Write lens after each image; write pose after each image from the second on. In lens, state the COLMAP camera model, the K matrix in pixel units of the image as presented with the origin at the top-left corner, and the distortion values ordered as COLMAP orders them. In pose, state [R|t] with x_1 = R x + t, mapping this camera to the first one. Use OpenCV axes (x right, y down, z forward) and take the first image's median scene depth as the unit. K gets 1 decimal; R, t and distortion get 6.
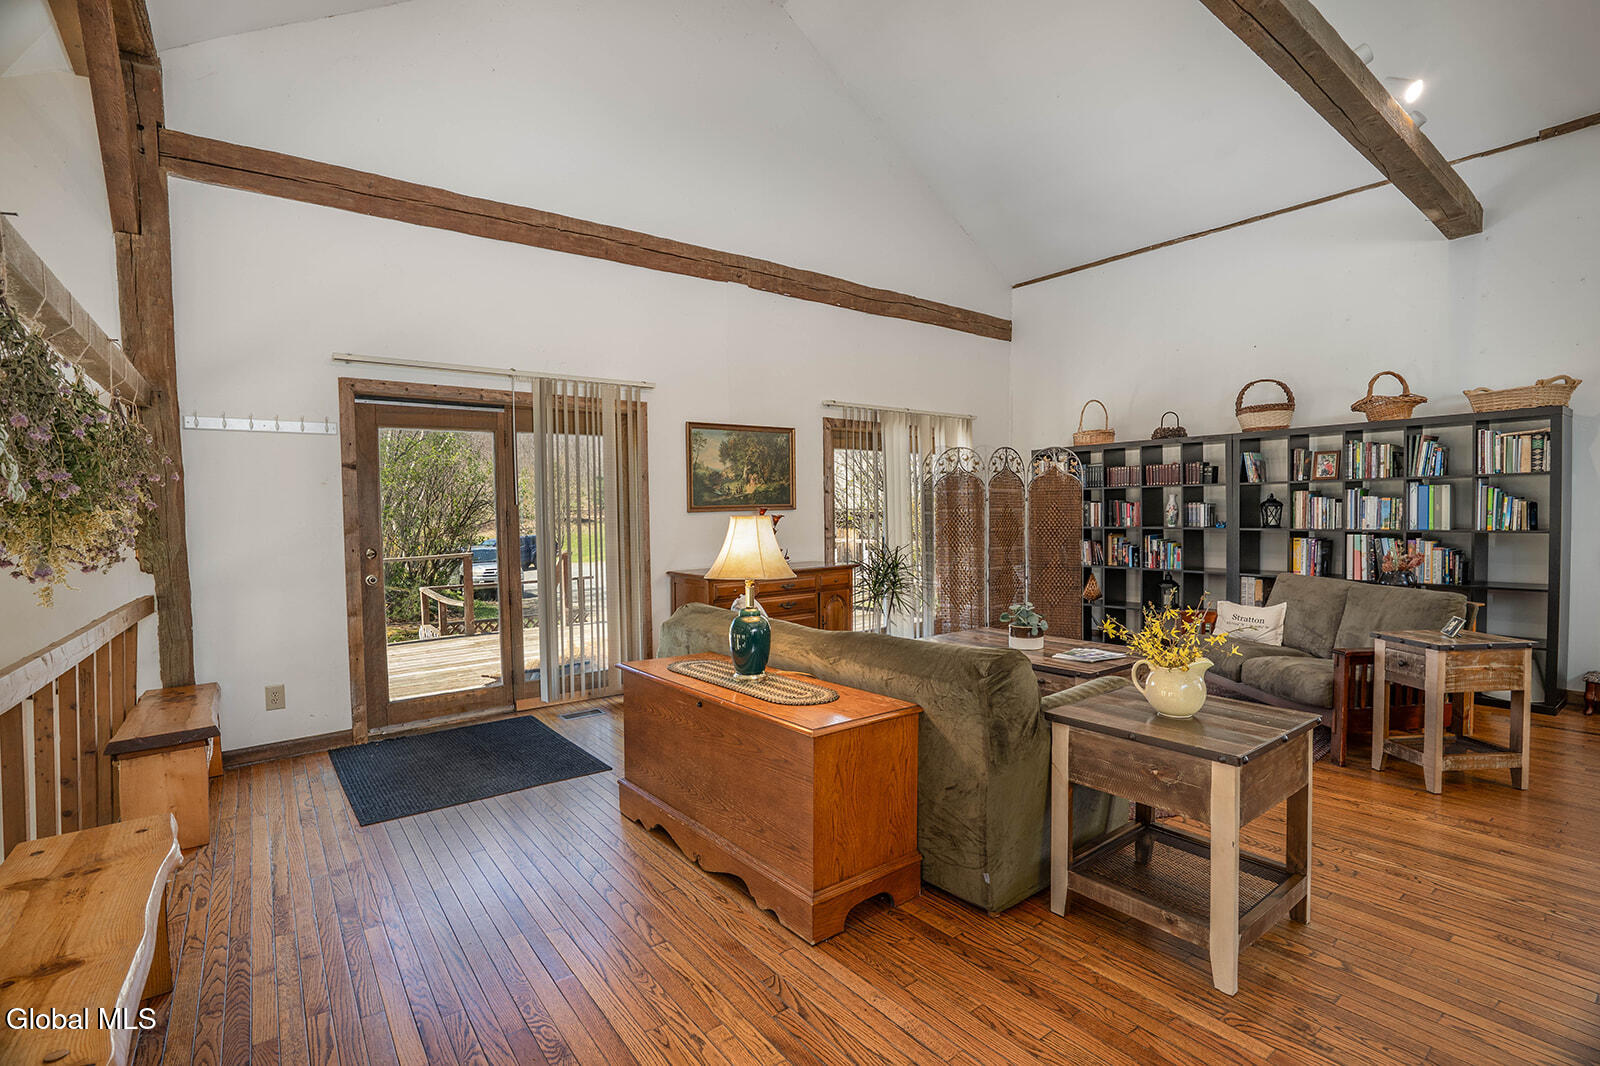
lens RADIAL K [[727.8, 0, 798.8], [0, 727.8, 526.4], [0, 0, 1]] dist [-0.029392, -0.000246]
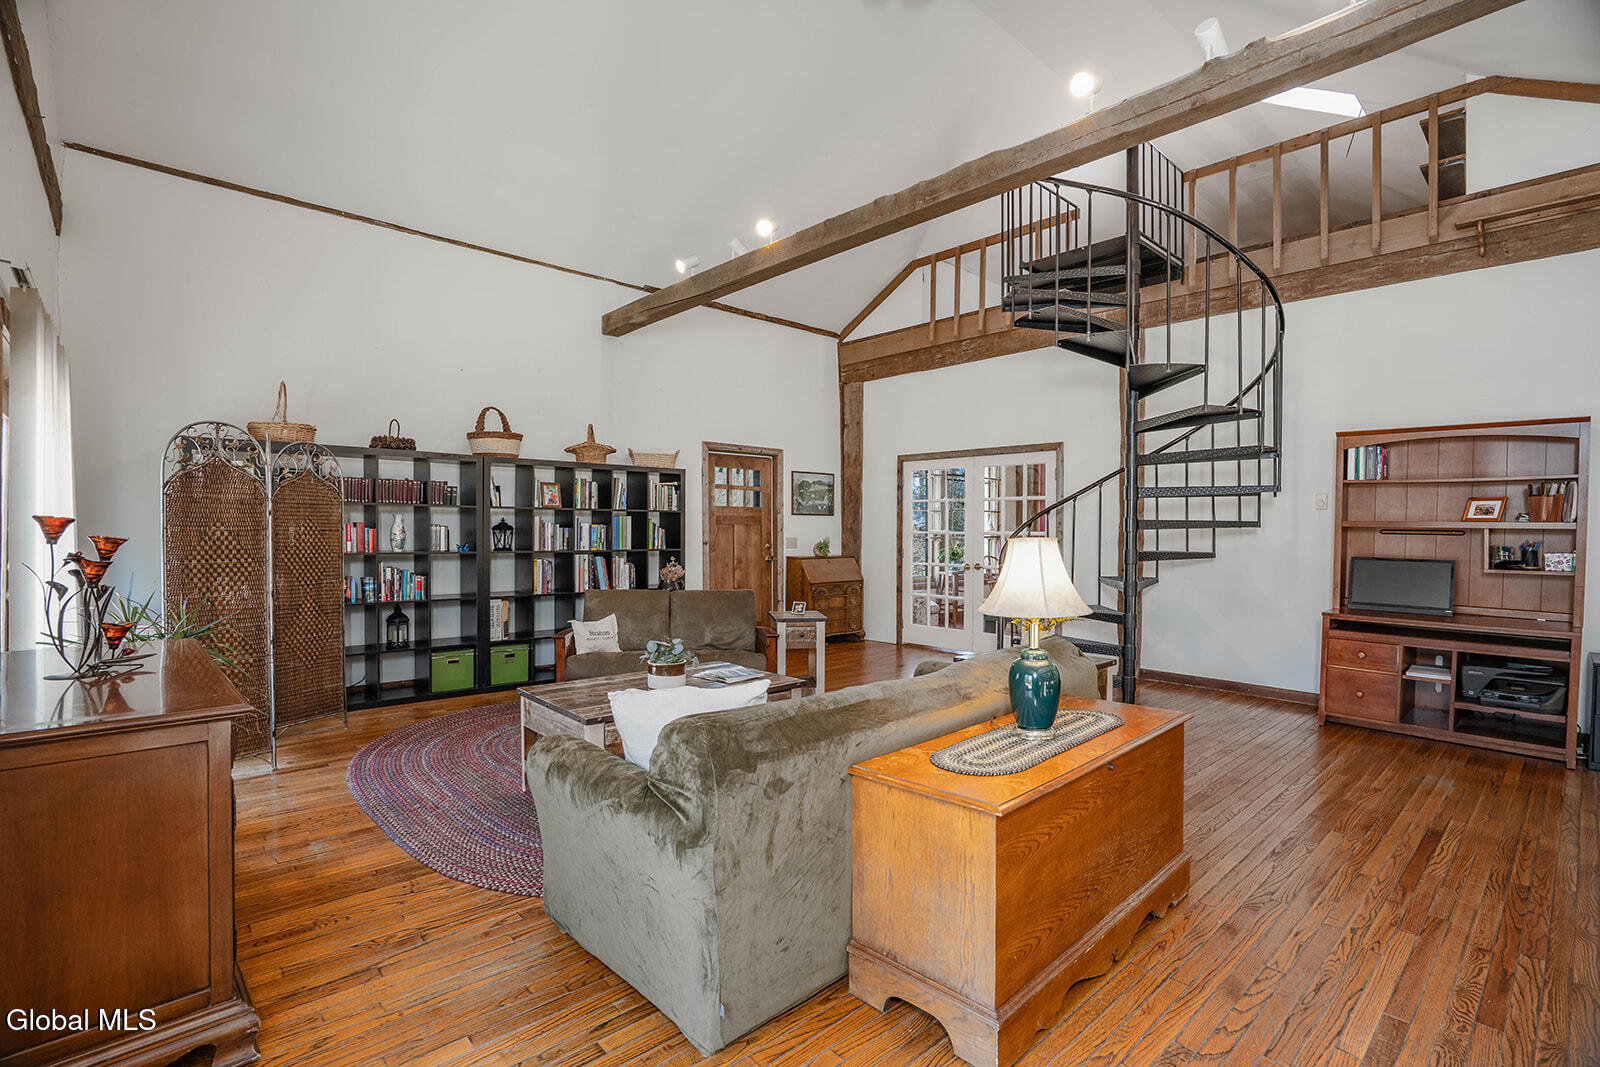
lens RADIAL K [[727.8, 0, 796.1], [0, 727.8, 529.1], [0, 0, 1]] dist [-0.029392, -0.000246]
pose [[-0.069278, 0.009535, 0.997552, -0.449882], [0.011673, 0.999894, -0.008747, -0.015471], [-0.997529, 0.011038, -0.069382, 0.676639]]
